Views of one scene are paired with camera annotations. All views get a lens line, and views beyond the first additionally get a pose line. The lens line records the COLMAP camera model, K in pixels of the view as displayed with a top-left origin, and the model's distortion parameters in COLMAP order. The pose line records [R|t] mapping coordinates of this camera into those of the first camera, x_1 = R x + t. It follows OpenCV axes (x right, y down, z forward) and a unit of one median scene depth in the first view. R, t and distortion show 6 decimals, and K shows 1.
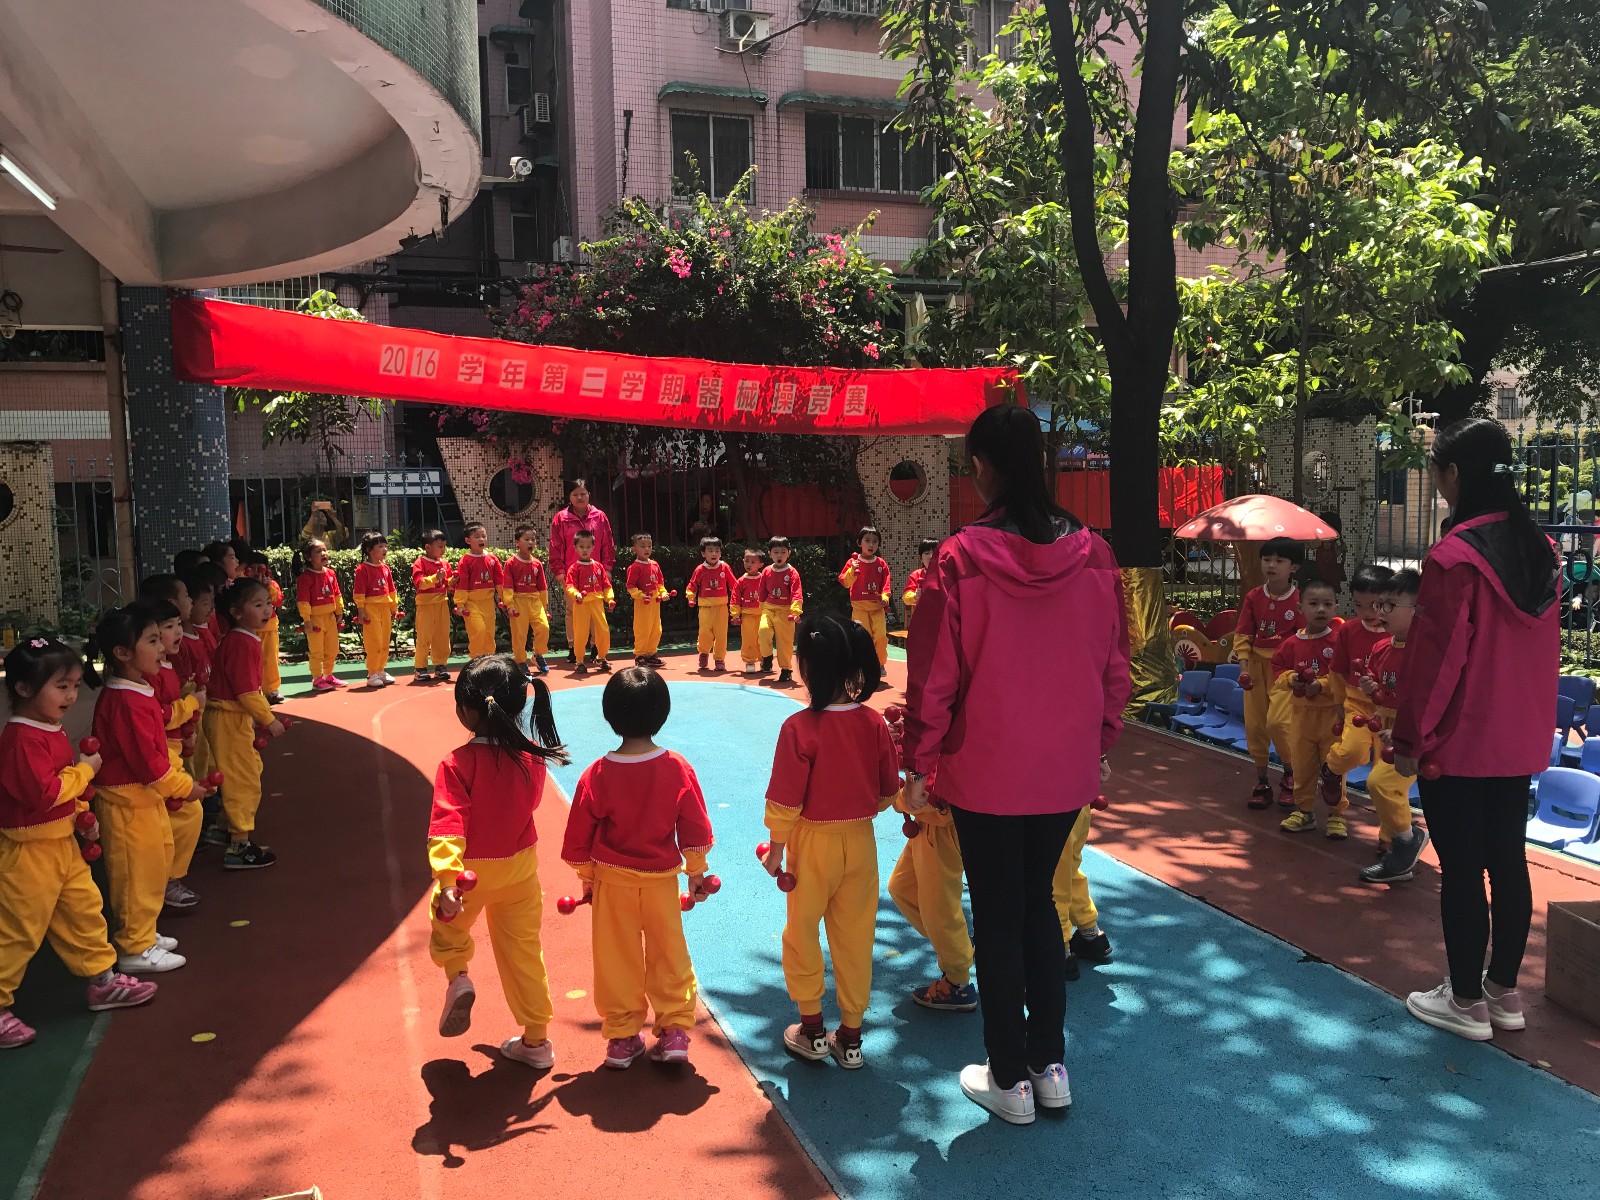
lens RADIAL K [[1317.5, 0, 804.3], [0, 1317.5, 593.8], [0, 0, 1]] dist [0.030836, -0.029517]
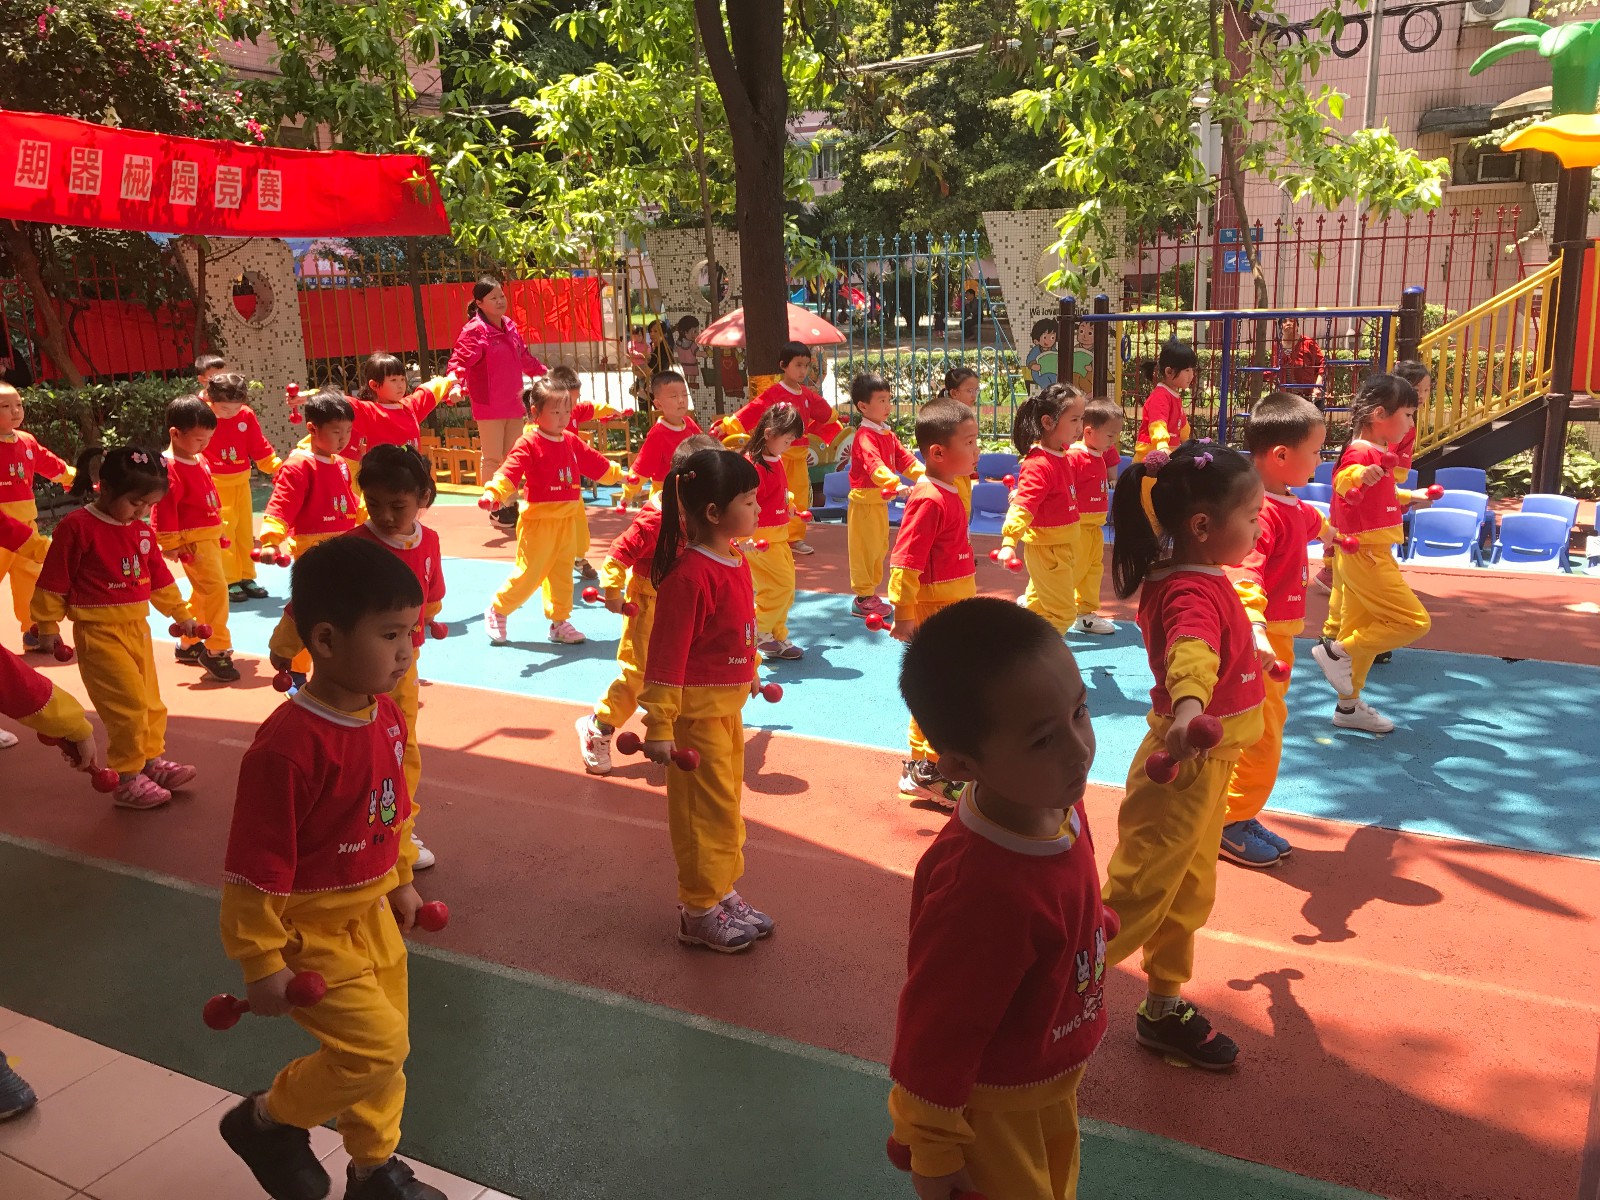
lens RADIAL K [[1317.5, 0, 795.6], [0, 1317.5, 598.0], [0, 0, 1]] dist [0.030836, -0.029517]
pose [[0.728058, -0.167765, 0.664671, -0.279377], [0.081252, 0.983876, 0.159333, -0.006694], [-0.680684, -0.061998, 0.729949, 0.177187]]
